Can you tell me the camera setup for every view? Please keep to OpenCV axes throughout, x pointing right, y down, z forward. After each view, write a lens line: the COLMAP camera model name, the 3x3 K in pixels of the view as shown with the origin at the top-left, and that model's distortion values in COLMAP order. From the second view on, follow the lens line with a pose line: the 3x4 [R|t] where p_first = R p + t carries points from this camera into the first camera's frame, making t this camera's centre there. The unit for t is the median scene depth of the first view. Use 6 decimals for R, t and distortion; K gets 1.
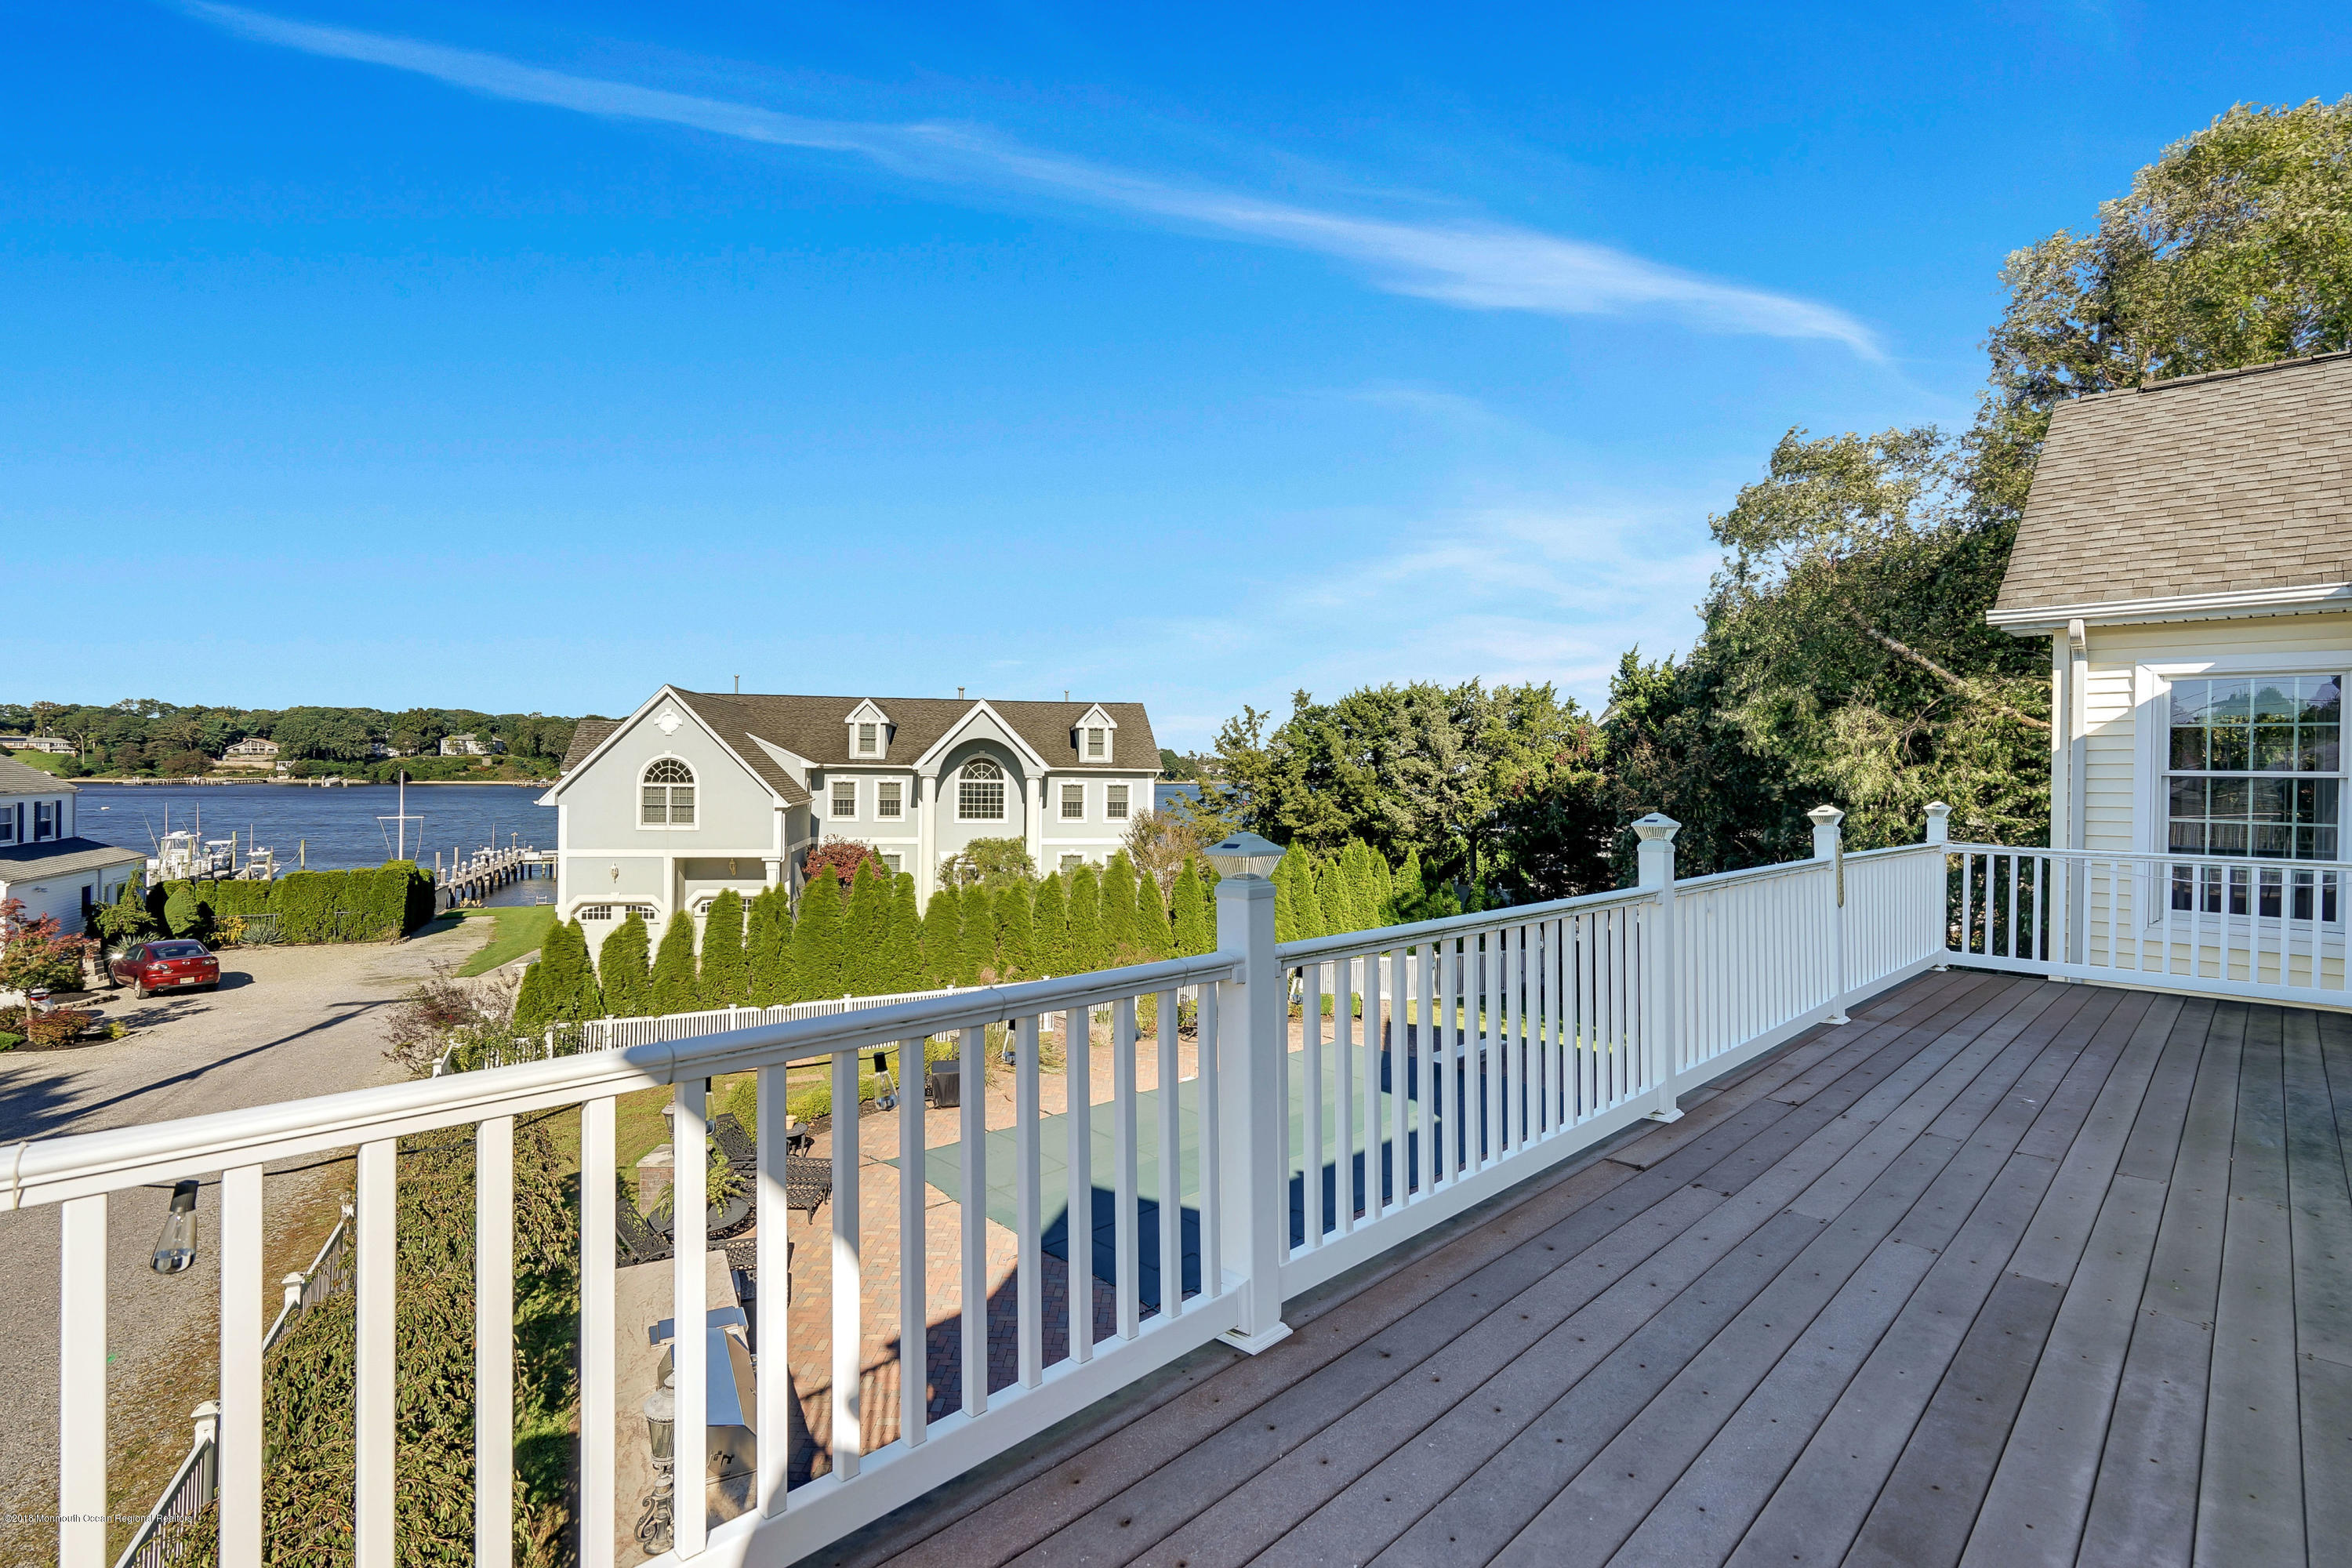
lens RADIAL K [[1090.0, 0, 1162.6], [0, 1090.0, 774.7], [0, 0, 1]] dist [0.002753, 0.001417]
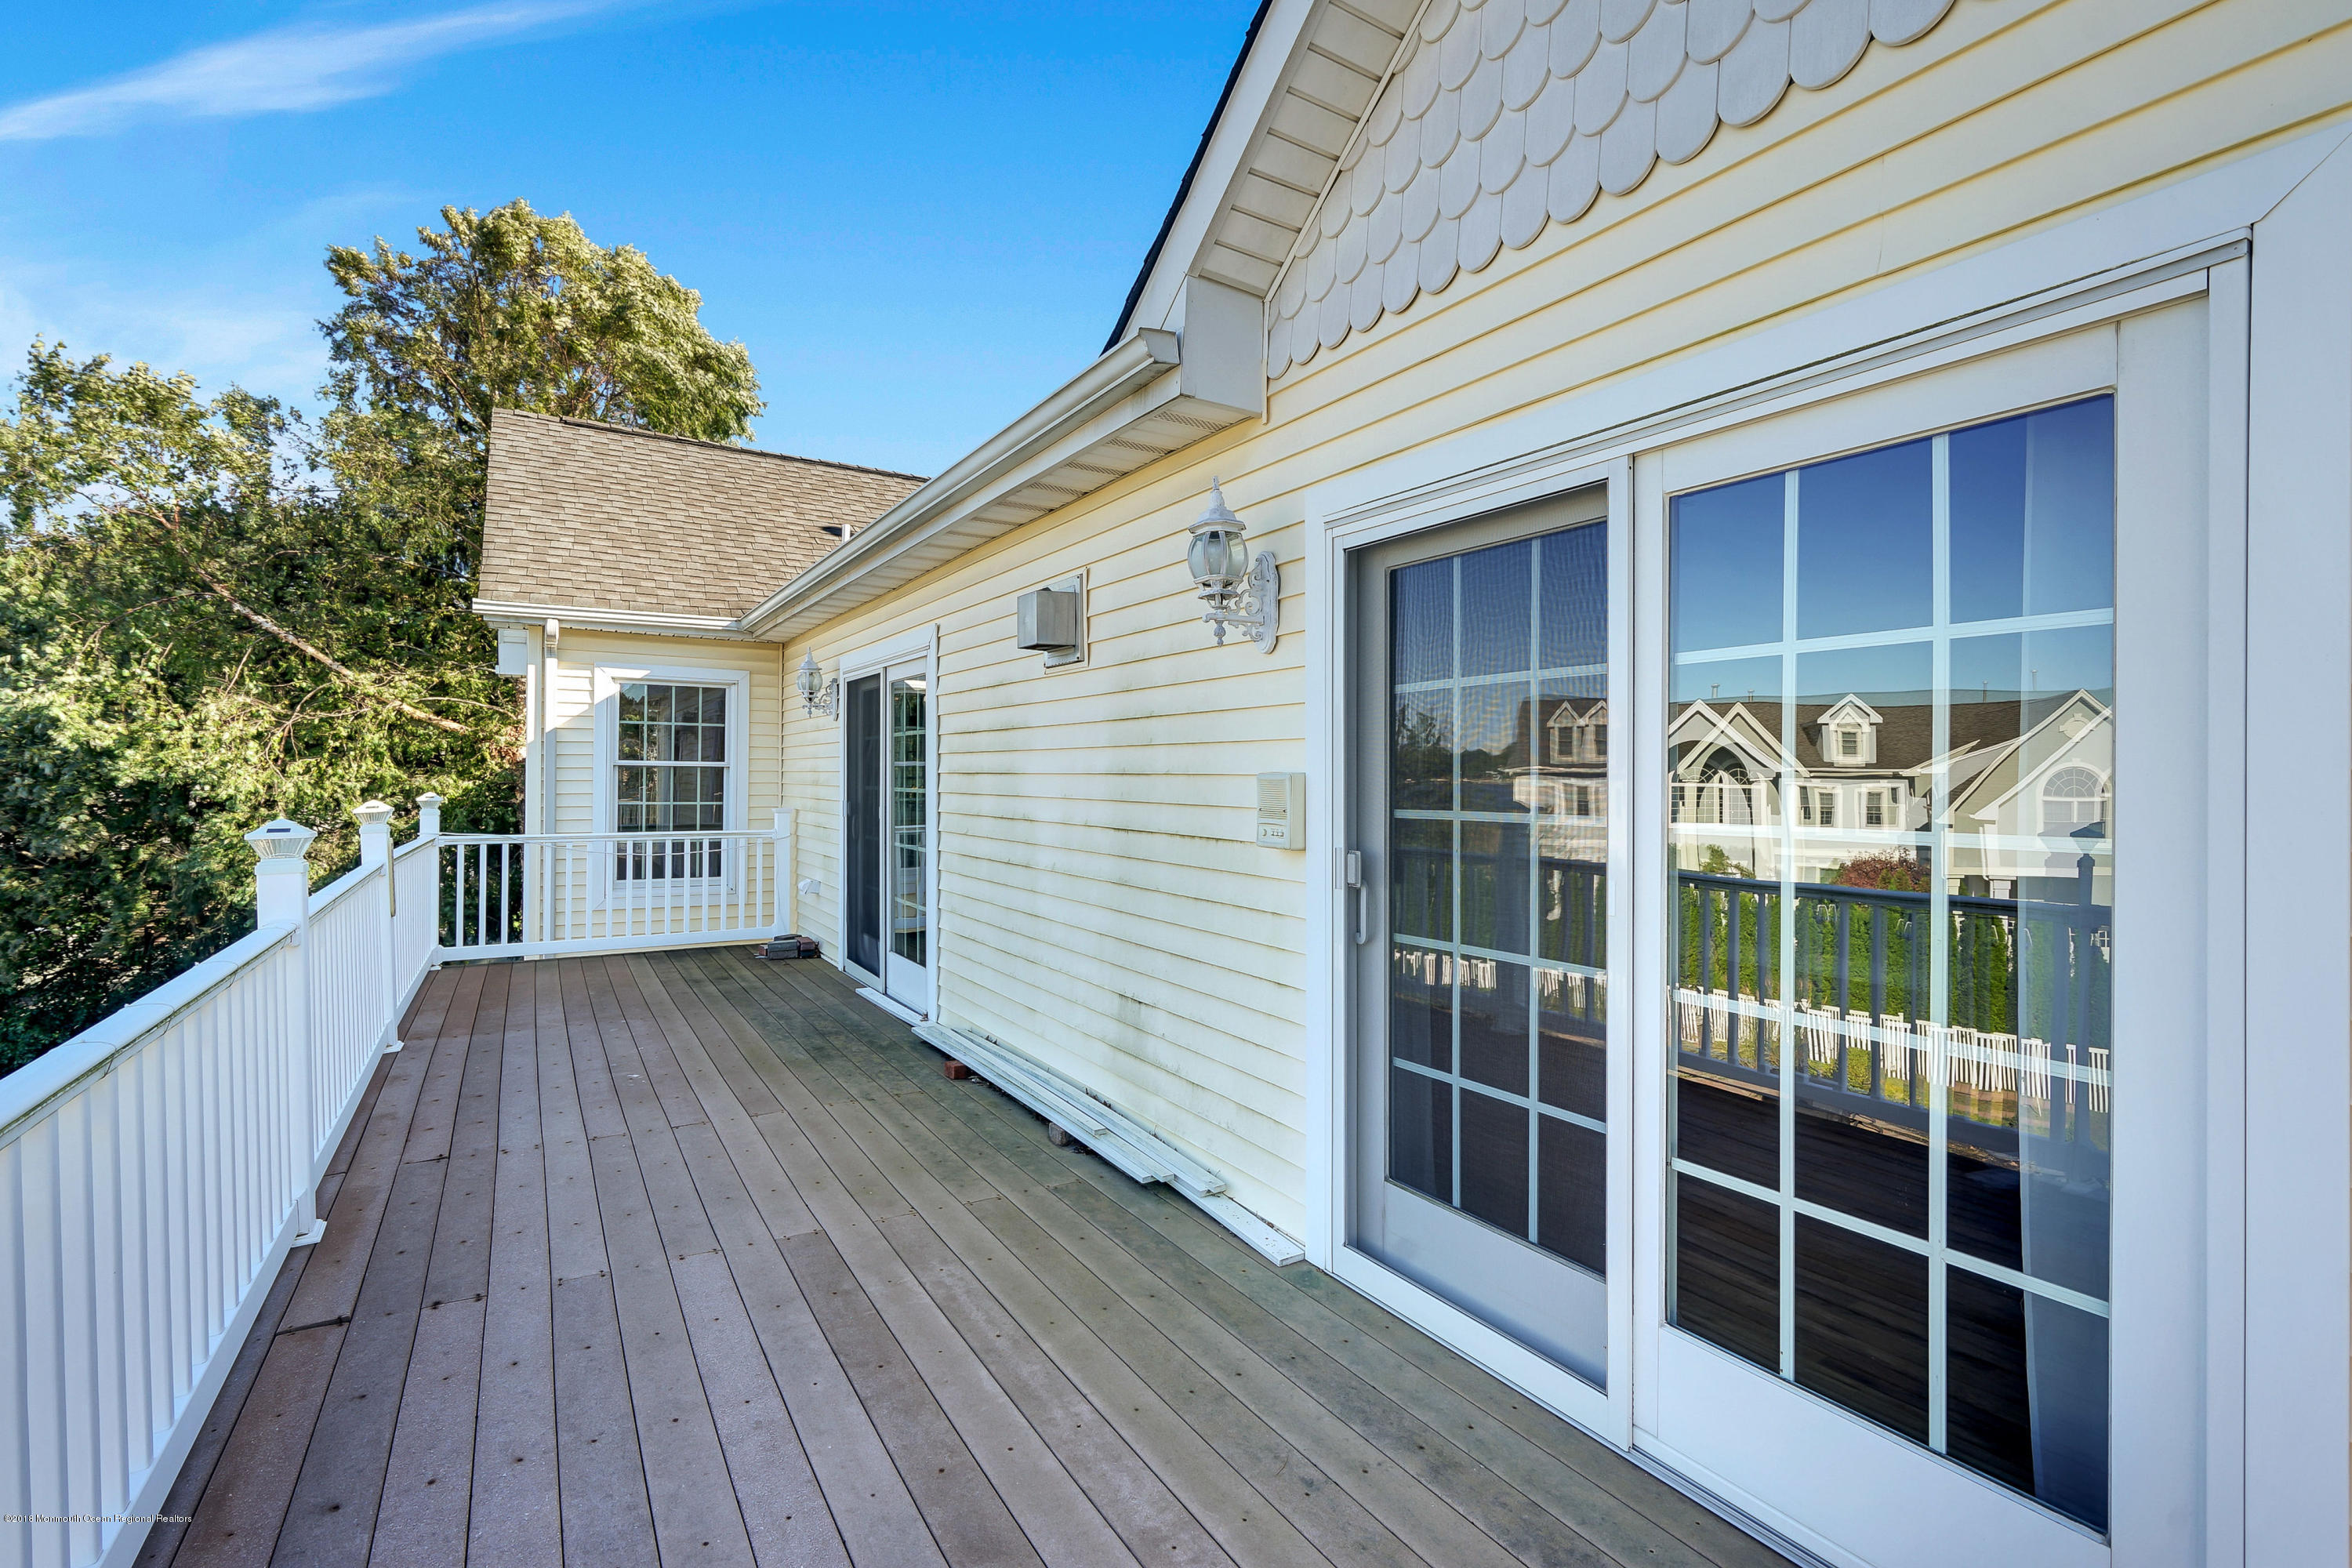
lens RADIAL K [[1090.0, 0, 1179.8], [0, 1090.0, 776.5], [0, 0, 1]] dist [0.002753, 0.001417]
pose [[0.236703, -0.010554, 0.971525, -0.087748], [-0.000592, 0.999939, 0.011007, -0.000195], [-0.971582, -0.003180, 0.236683, 0.226063]]
